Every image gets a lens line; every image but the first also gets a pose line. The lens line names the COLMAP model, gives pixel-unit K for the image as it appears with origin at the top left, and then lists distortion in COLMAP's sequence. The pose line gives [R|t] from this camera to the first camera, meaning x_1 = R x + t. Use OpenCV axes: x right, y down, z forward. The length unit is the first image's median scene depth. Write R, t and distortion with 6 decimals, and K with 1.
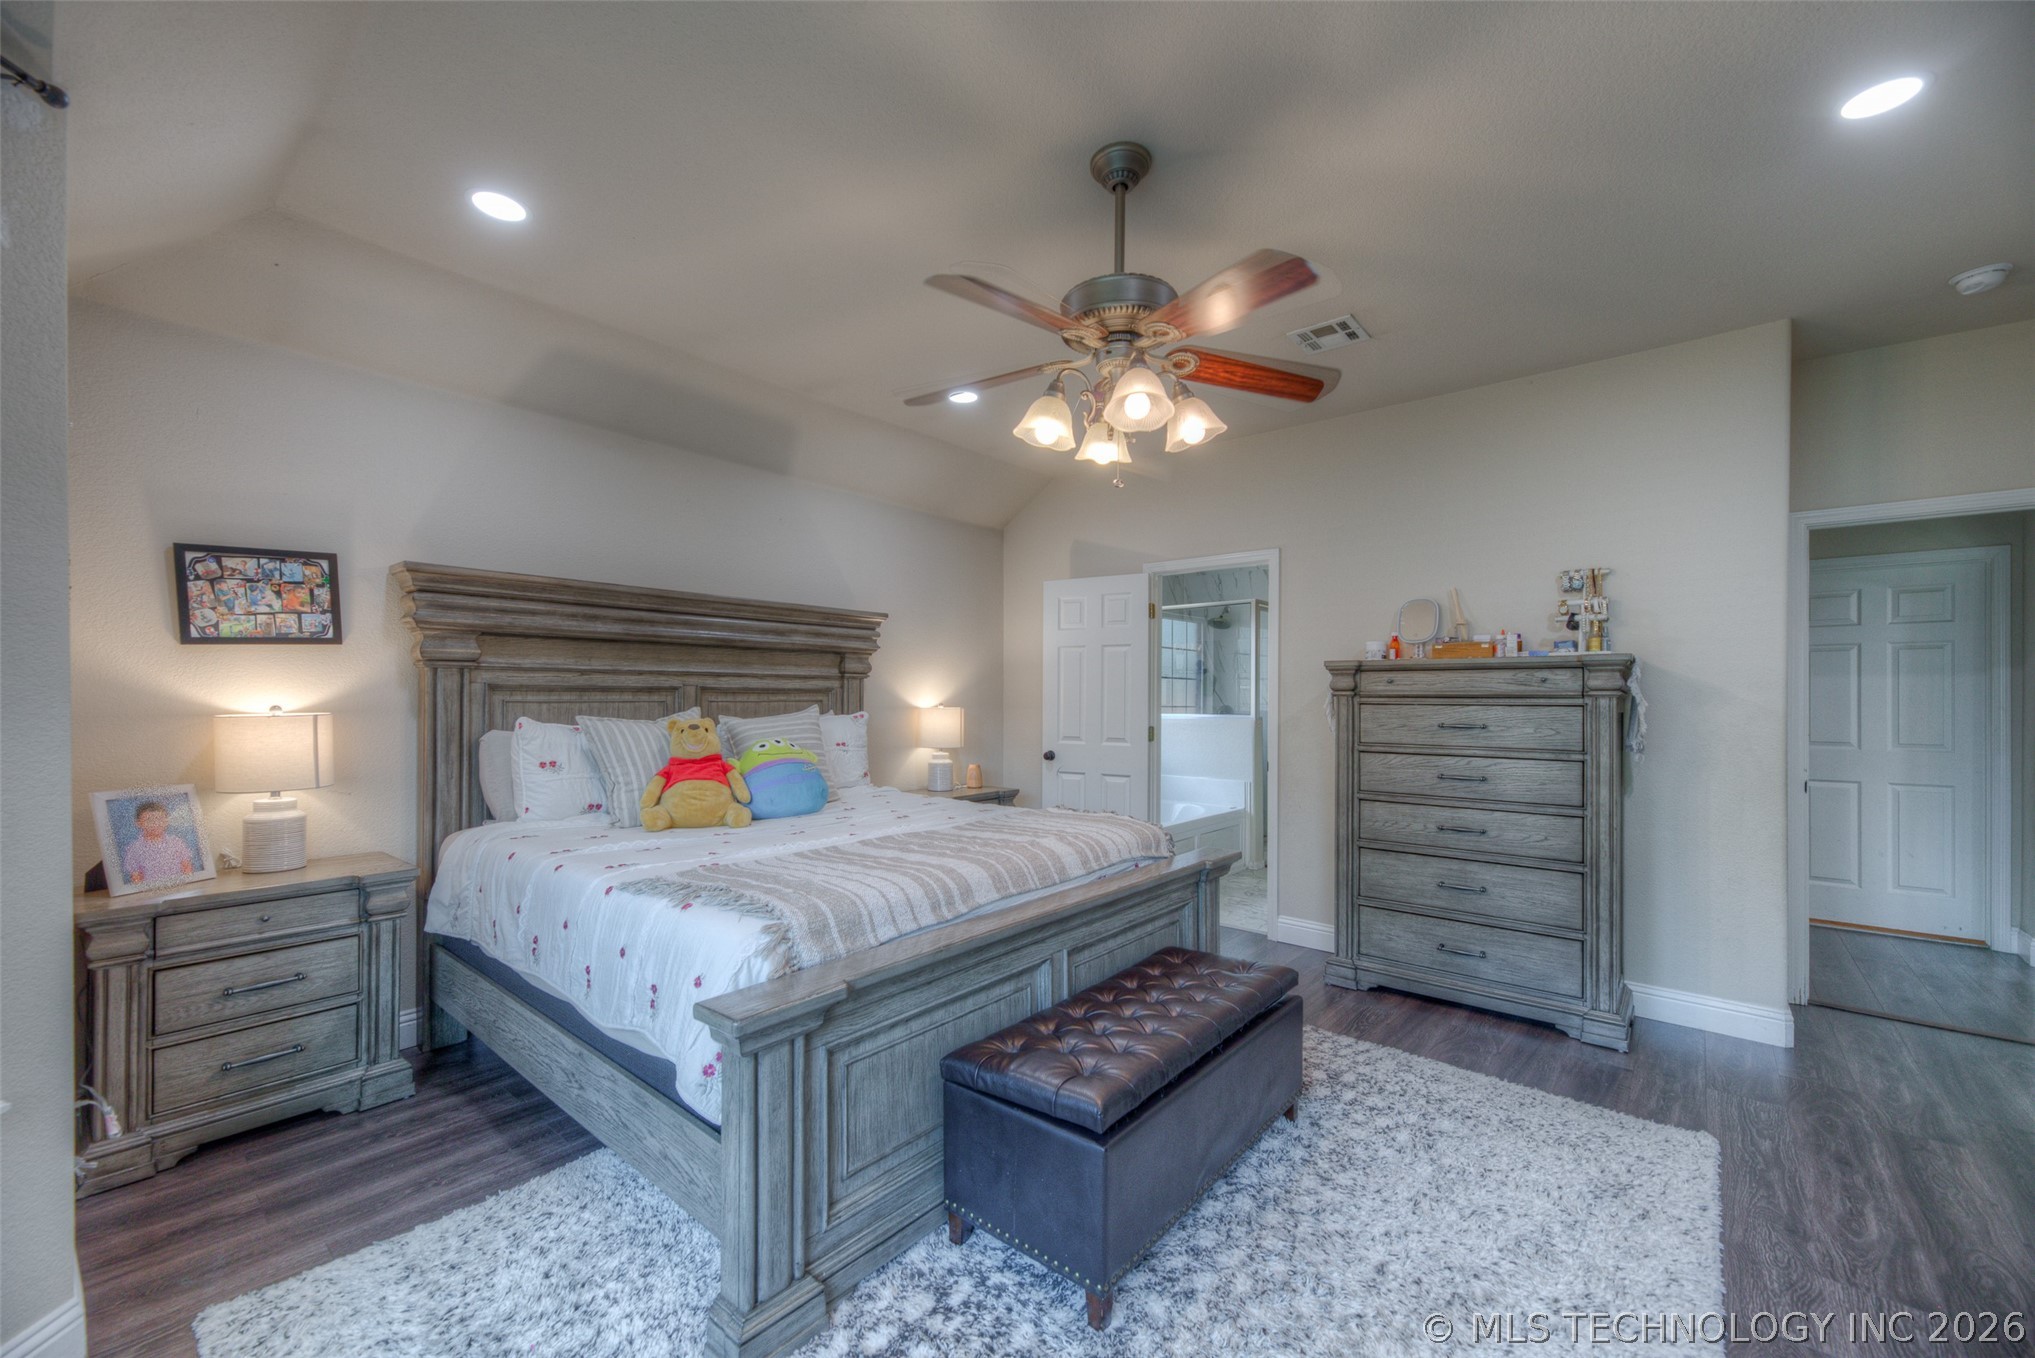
lens RADIAL K [[814.2, 0, 1008.3], [0, 814.2, 689.7], [0, 0, 1]] dist [0.001948, 0.000982]
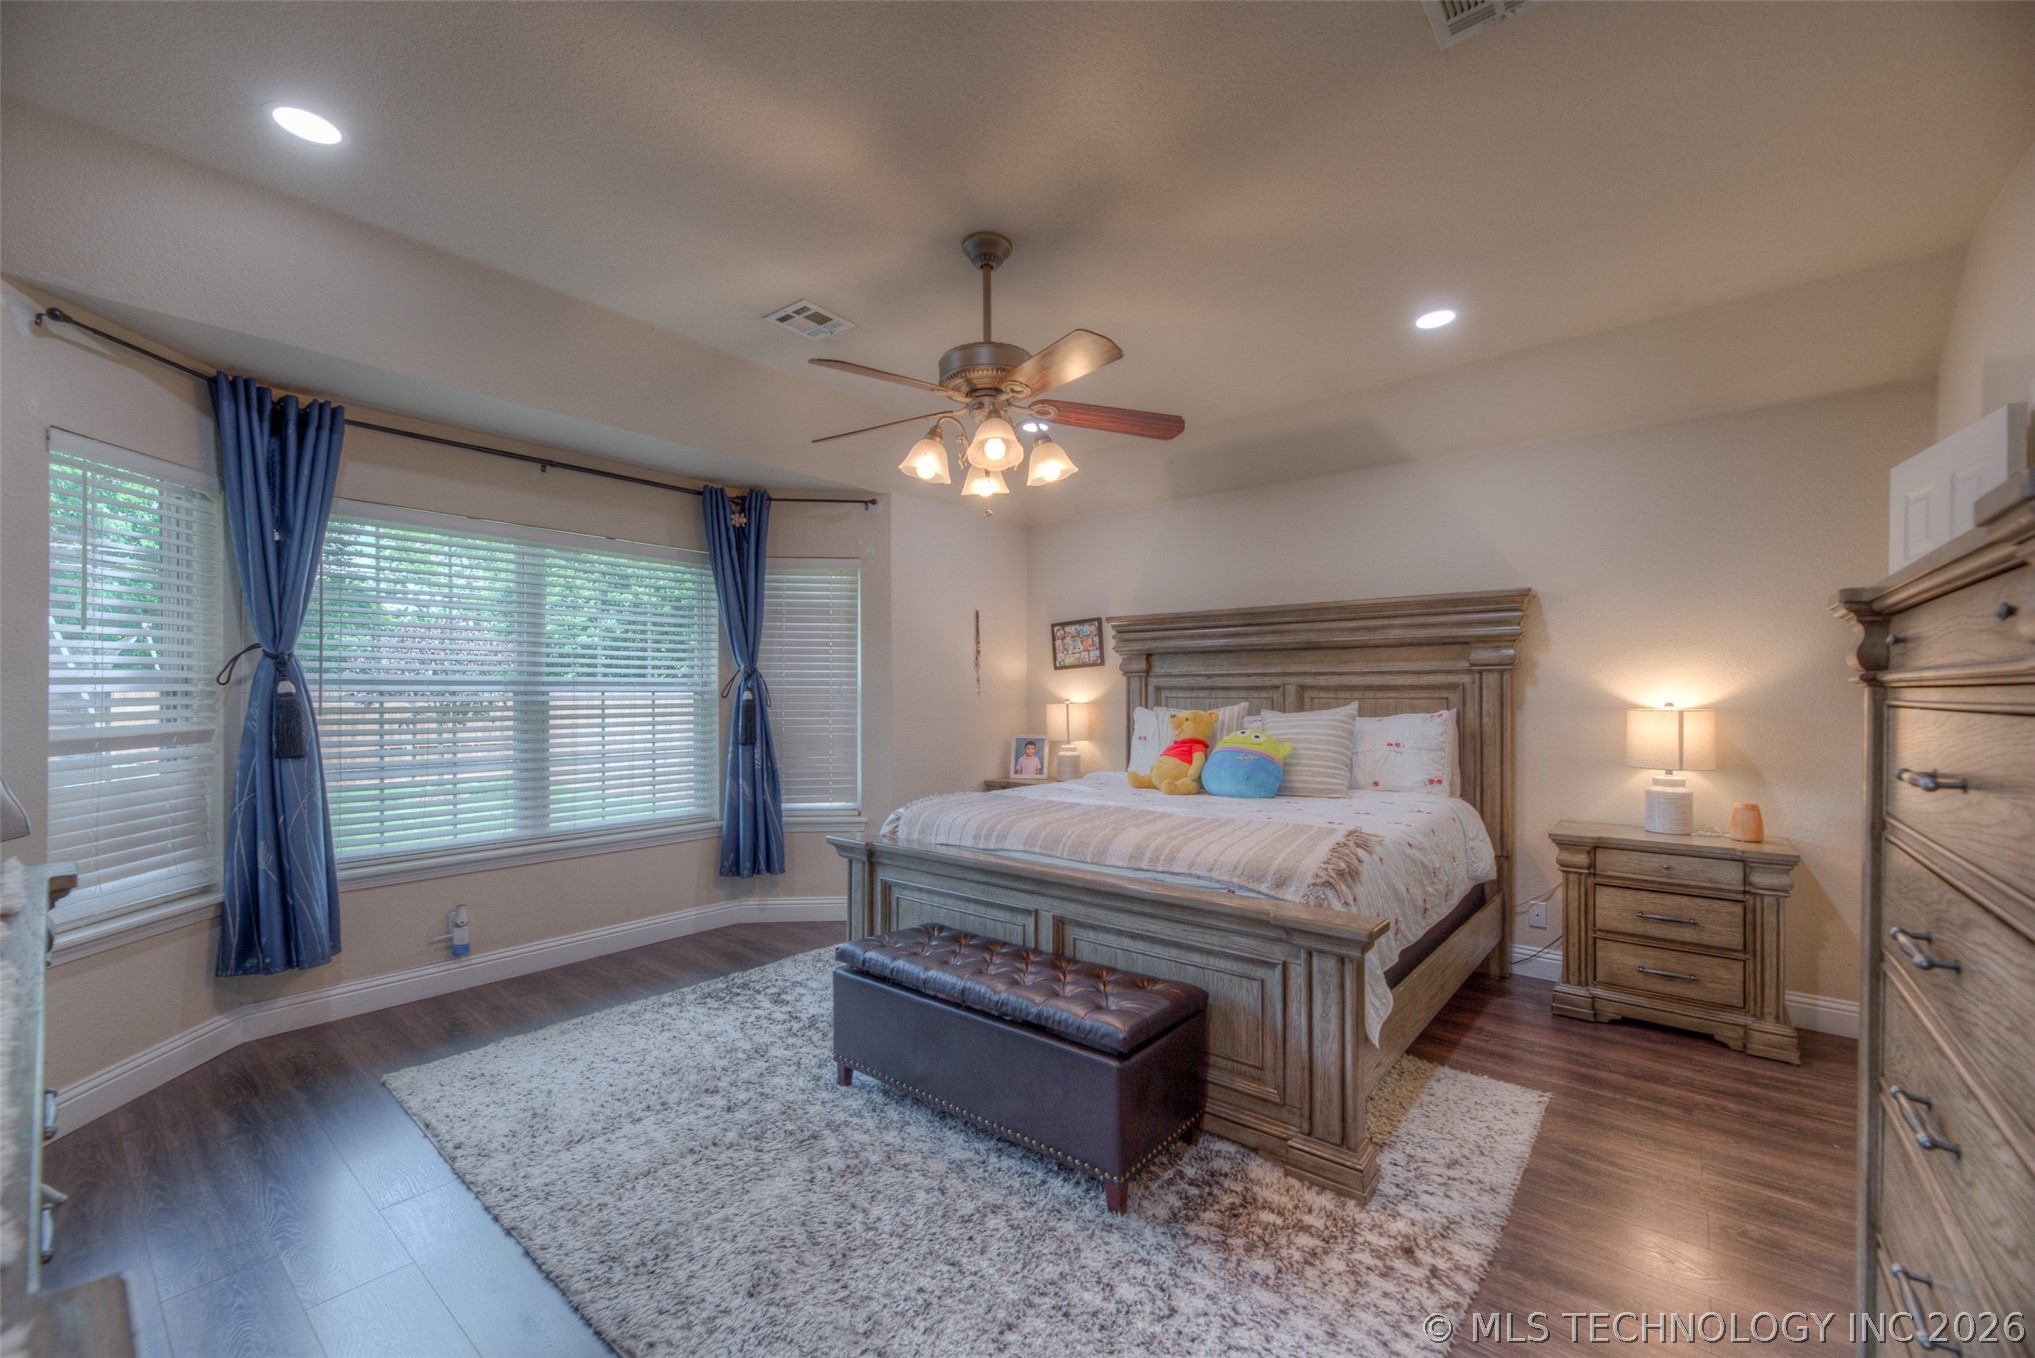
lens RADIAL K [[814.2, 0, 1021.3], [0, 814.2, 692.3], [0, 0, 1]] dist [0.001948, 0.000982]
pose [[0.019367, 0.006466, -0.999792, 0.929736], [0.020221, 0.999772, 0.006858, -0.010805], [0.999608, -0.020350, 0.019232, 0.706688]]
